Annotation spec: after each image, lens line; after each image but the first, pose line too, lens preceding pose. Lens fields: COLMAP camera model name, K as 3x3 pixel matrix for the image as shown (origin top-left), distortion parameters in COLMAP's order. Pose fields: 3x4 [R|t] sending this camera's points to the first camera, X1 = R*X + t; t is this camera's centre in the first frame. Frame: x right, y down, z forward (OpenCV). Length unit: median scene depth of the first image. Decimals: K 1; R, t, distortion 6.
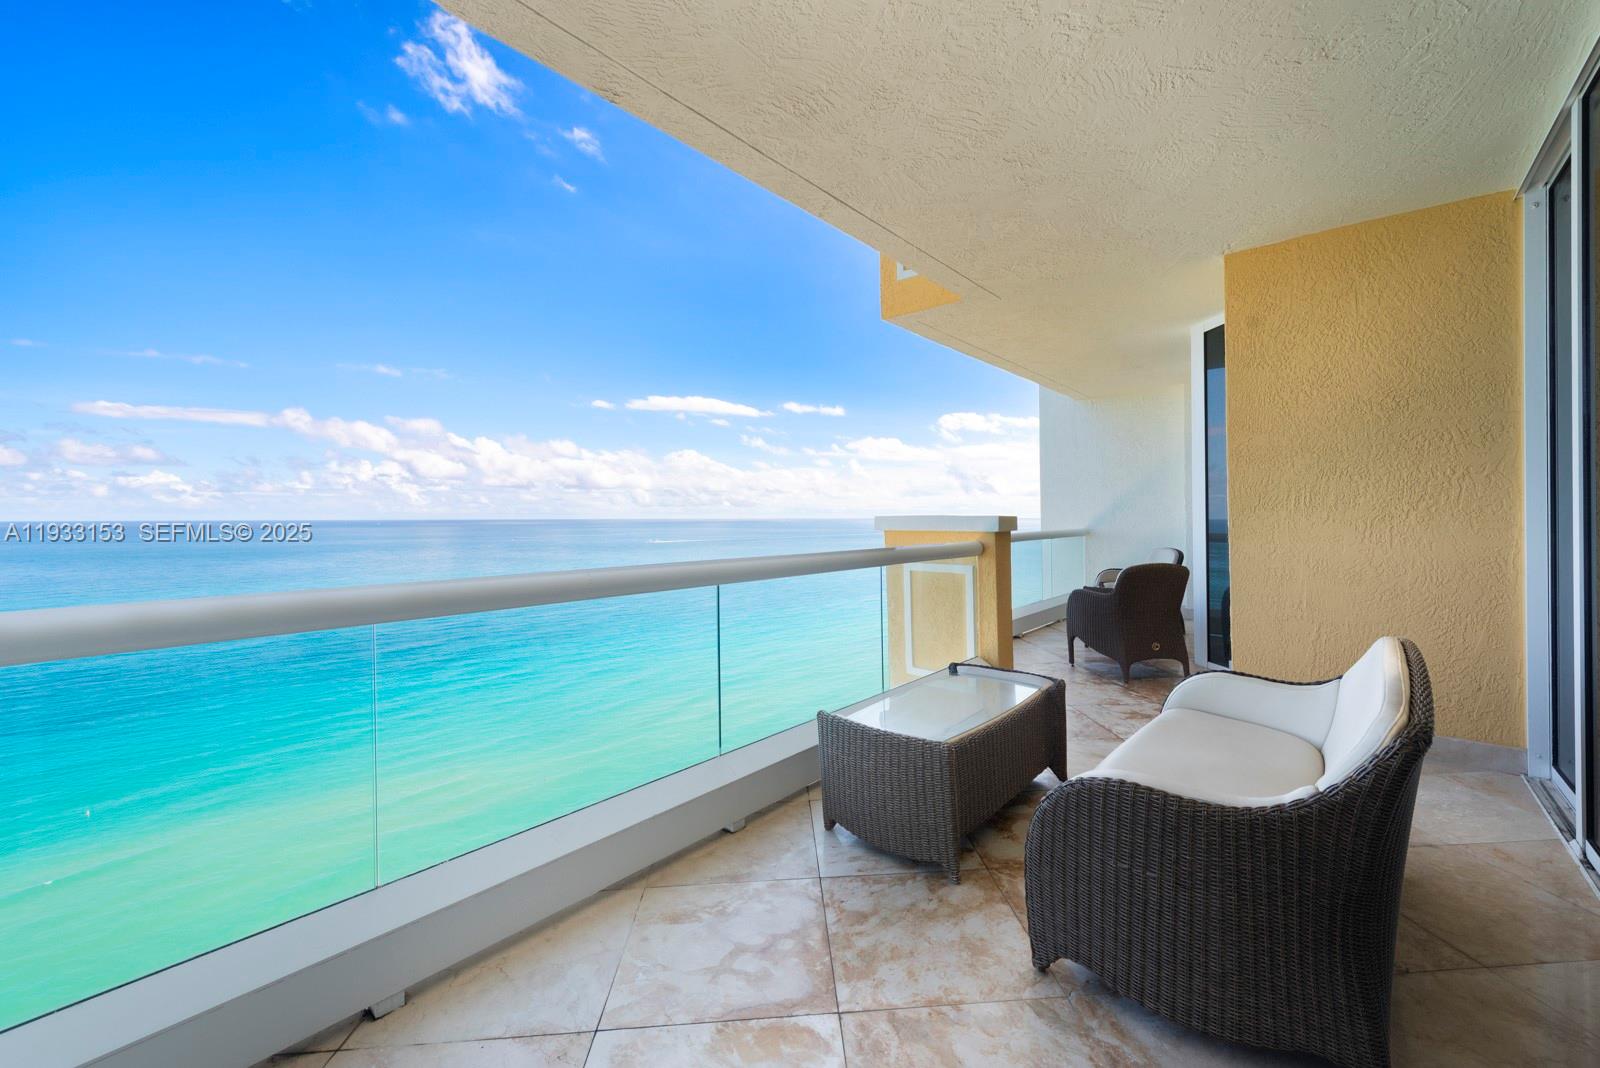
lens RADIAL K [[618.7, 0, 807.7], [0, 618.7, 523.8], [0, 0, 1]] dist [0.002123, 0.000047]
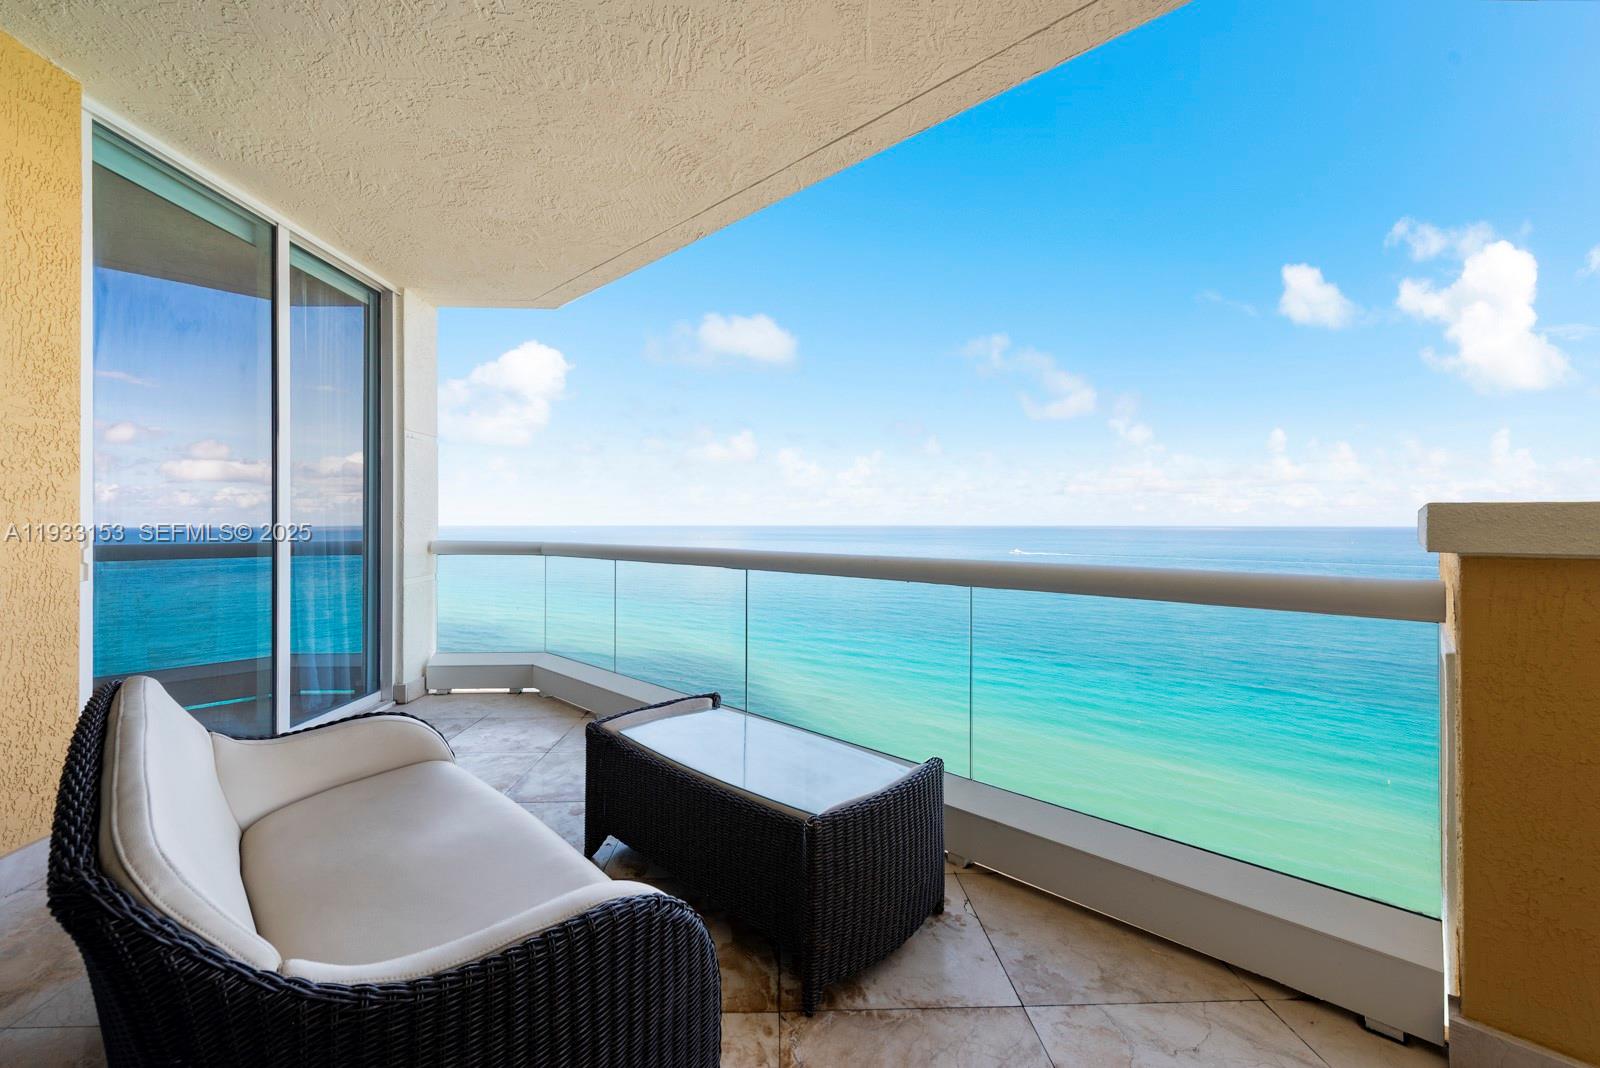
lens RADIAL K [[618.7, 0, 807.7], [0, 618.7, 523.8], [0, 0, 1]] dist [0.002123, 0.000047]
pose [[-0.033355, 0.015156, -0.999329, 1.380073], [-0.001825, 0.999882, 0.015225, -0.015793], [0.999442, 0.002331, -0.033323, 1.528945]]
